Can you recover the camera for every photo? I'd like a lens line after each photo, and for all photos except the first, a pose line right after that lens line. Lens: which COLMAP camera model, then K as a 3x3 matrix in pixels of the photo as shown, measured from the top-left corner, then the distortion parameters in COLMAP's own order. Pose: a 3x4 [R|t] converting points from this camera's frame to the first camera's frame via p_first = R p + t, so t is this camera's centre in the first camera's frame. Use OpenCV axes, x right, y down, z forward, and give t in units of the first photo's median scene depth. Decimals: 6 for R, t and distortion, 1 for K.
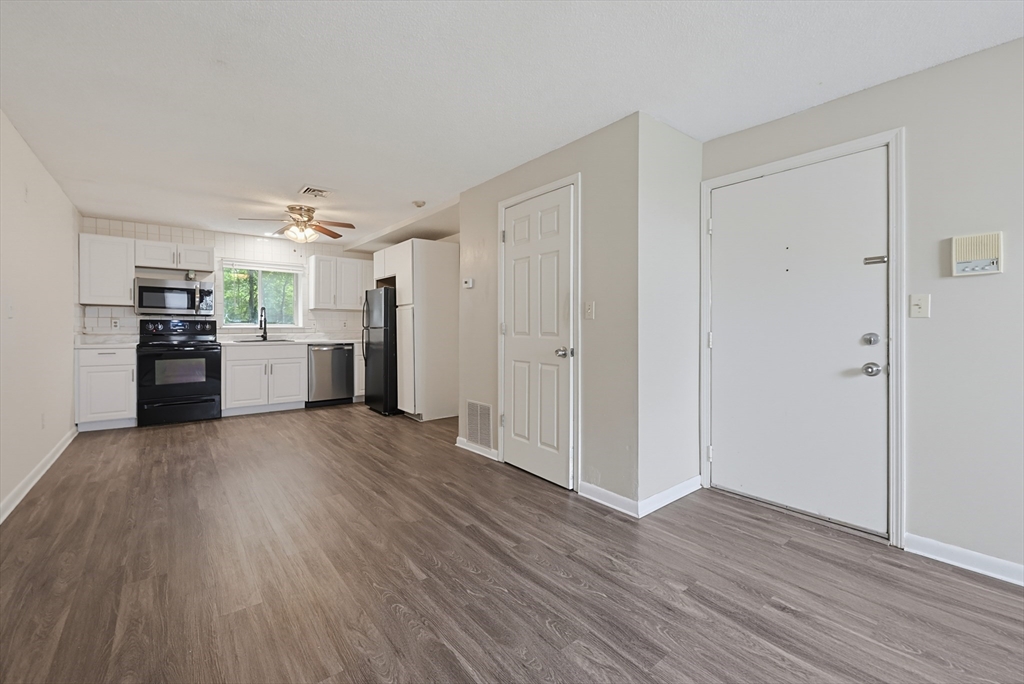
lens RADIAL K [[438.7, 0, 517.1], [0, 438.7, 329.5], [0, 0, 1]] dist [-0.001164, 0.000639]
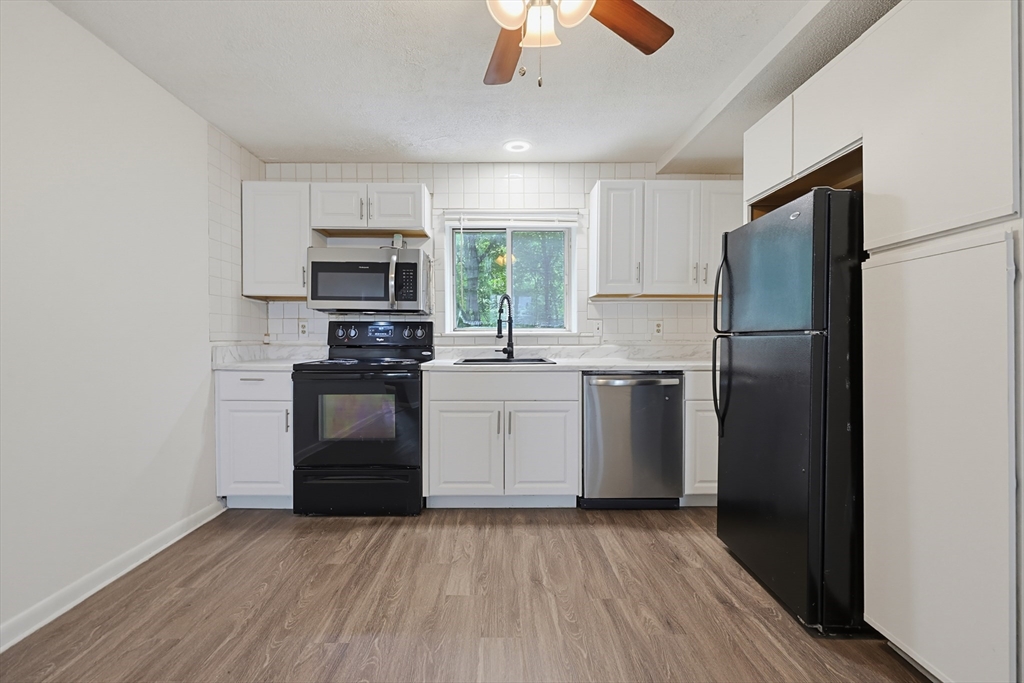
lens RADIAL K [[438.7, 0, 504.6], [0, 438.7, 343.8], [0, 0, 1]] dist [-0.001164, 0.000639]
pose [[0.782122, 0.009881, -0.623047, -0.262952], [-0.002832, 0.999920, 0.012303, 0.000507], [0.623119, -0.007858, 0.782088, 0.606650]]
